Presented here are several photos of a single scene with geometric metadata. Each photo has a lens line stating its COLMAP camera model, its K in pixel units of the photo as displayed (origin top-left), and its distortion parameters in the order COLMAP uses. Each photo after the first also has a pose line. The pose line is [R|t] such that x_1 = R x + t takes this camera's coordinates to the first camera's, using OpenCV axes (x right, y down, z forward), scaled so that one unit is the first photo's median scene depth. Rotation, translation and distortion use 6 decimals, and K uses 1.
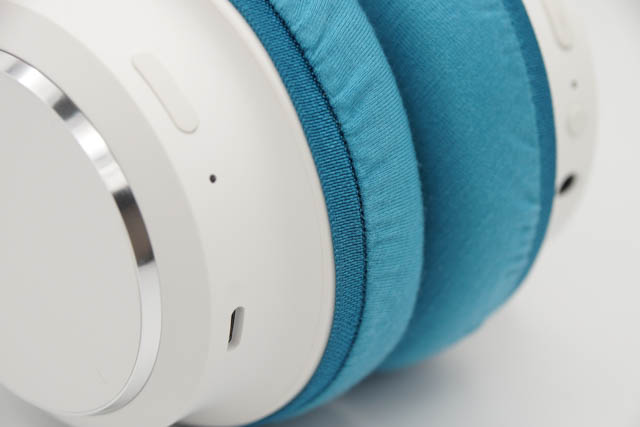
lens RADIAL K [[2172.6, 0, 325.5], [0, 2172.6, 207.7], [0, 0, 1]] dist [0.799711, 0.000000]
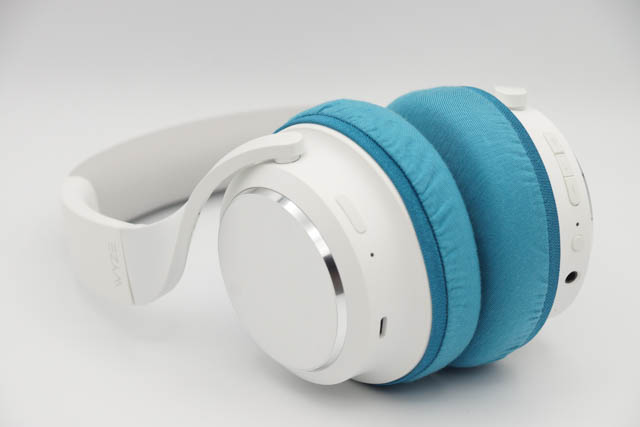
lens RADIAL K [[2172.6, 0, 321.9], [0, 2172.6, 209.5], [0, 0, 1]] dist [0.799711, 0.000000]
pose [[0.995450, 0.025772, -0.091737, 0.089259], [-0.028018, 0.999337, -0.023271, -0.006744], [0.091076, 0.025735, 0.995511, -1.068699]]
